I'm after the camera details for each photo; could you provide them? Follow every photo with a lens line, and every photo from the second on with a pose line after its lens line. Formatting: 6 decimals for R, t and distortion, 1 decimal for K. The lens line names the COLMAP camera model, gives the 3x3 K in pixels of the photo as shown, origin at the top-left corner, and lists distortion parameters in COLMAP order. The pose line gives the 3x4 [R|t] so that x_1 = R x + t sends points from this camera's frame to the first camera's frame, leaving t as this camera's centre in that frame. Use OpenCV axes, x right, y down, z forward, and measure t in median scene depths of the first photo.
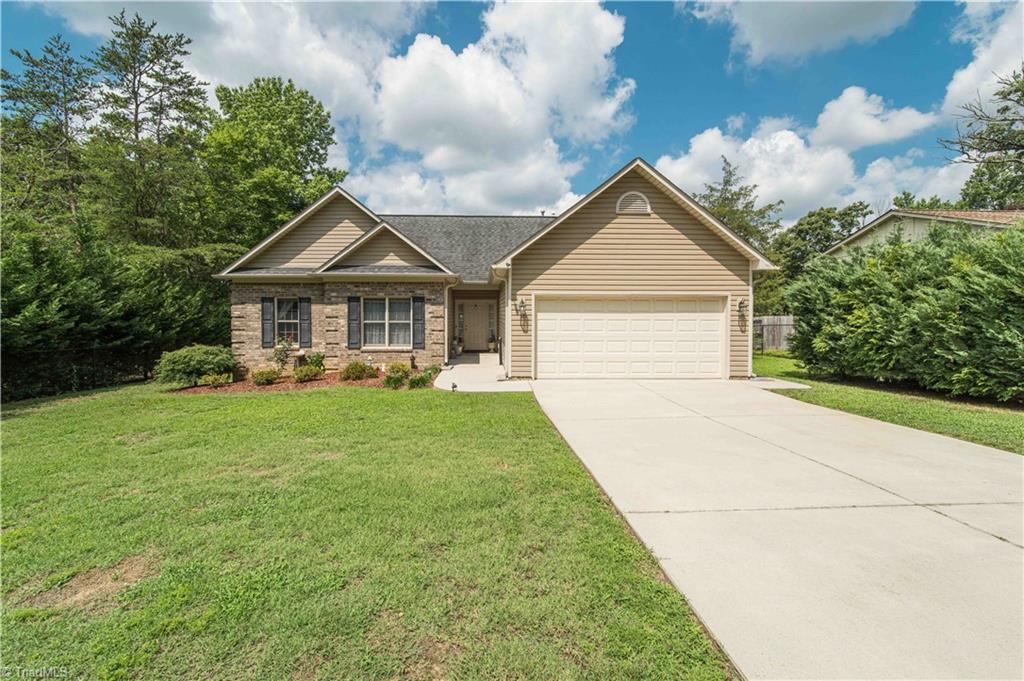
lens RADIAL K [[369.4, 0, 514.7], [0, 369.4, 341.6], [0, 0, 1]] dist [-0.000826, -0.001648]
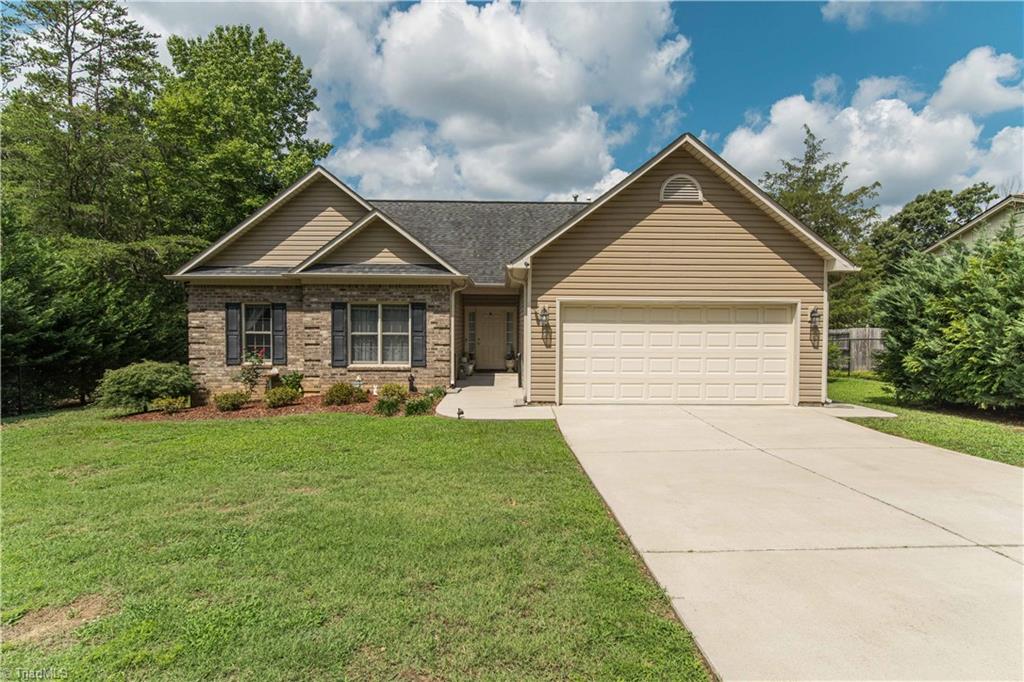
lens RADIAL K [[411.6, 0, 510.3], [0, 411.6, 357.9], [0, 0, 1]] dist [-0.002379, -0.000231]
pose [[0.999970, 0.003680, -0.006847, -0.052351], [-0.003657, 0.999988, 0.003360, -0.004624], [0.006859, -0.003335, 0.999971, 0.097491]]
